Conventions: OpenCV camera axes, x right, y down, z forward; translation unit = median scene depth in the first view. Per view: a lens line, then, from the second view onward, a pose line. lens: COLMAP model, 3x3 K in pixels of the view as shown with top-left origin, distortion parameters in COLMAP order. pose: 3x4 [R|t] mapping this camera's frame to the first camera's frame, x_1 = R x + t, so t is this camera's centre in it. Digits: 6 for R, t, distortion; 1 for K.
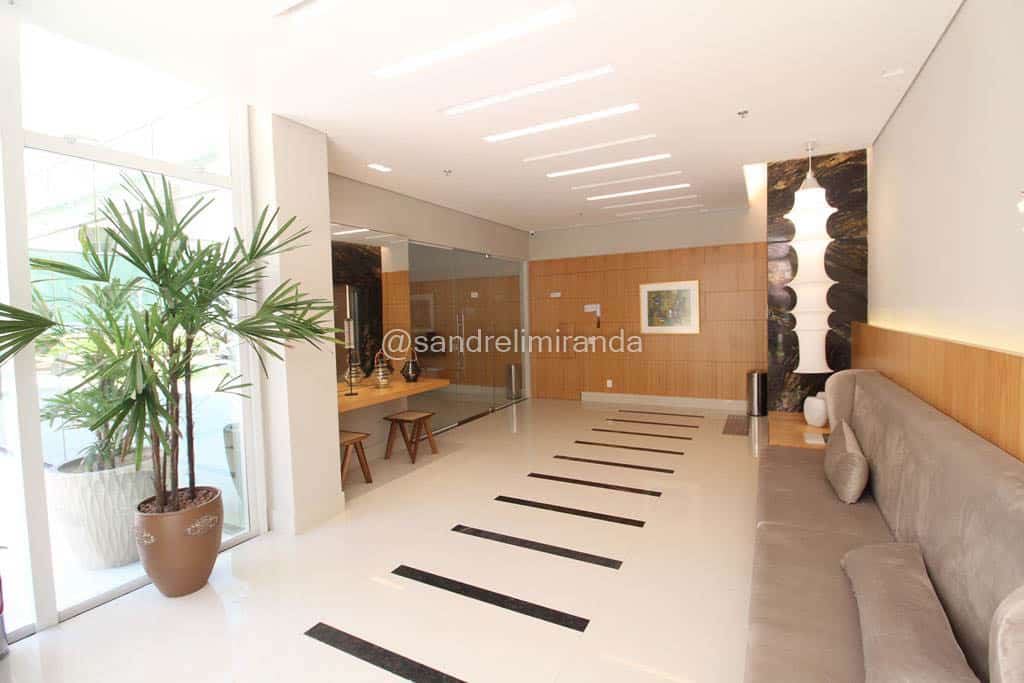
lens RADIAL K [[477.1, 0, 513.4], [0, 477.1, 339.0], [0, 0, 1]] dist [-0.001923, -0.007955]
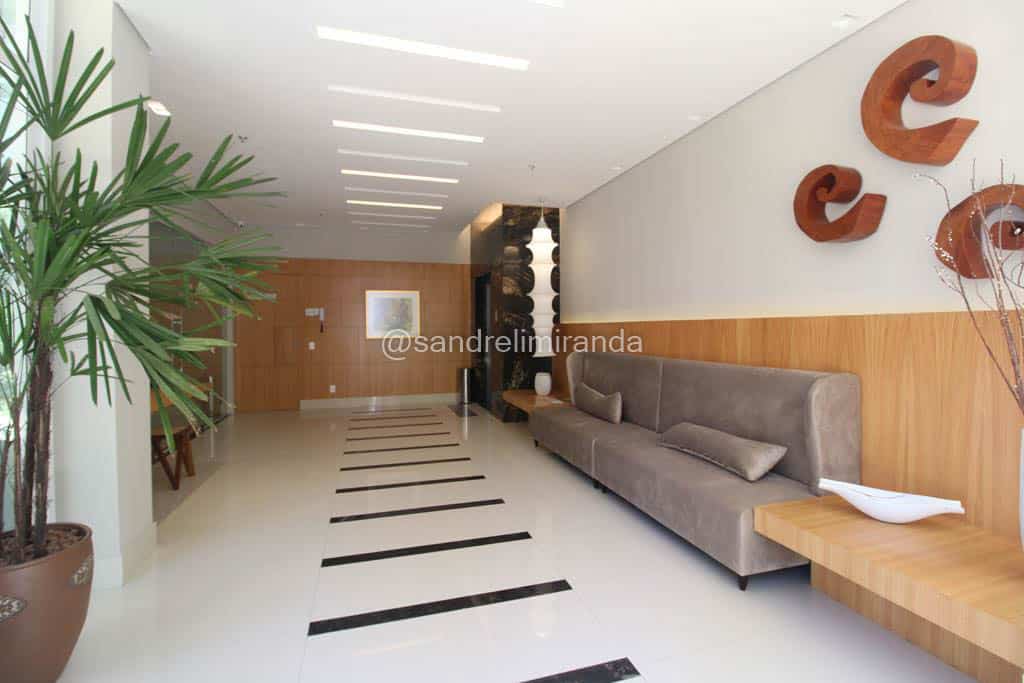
lens RADIAL K [[477.1, 0, 516.4], [0, 477.1, 336.8], [0, 0, 1]] dist [-0.001923, -0.007955]
pose [[0.703006, 0.011694, 0.711088, -0.396138], [0.025261, 0.998823, -0.041399, 0.060839], [-0.710735, 0.047067, 0.701883, 0.049938]]
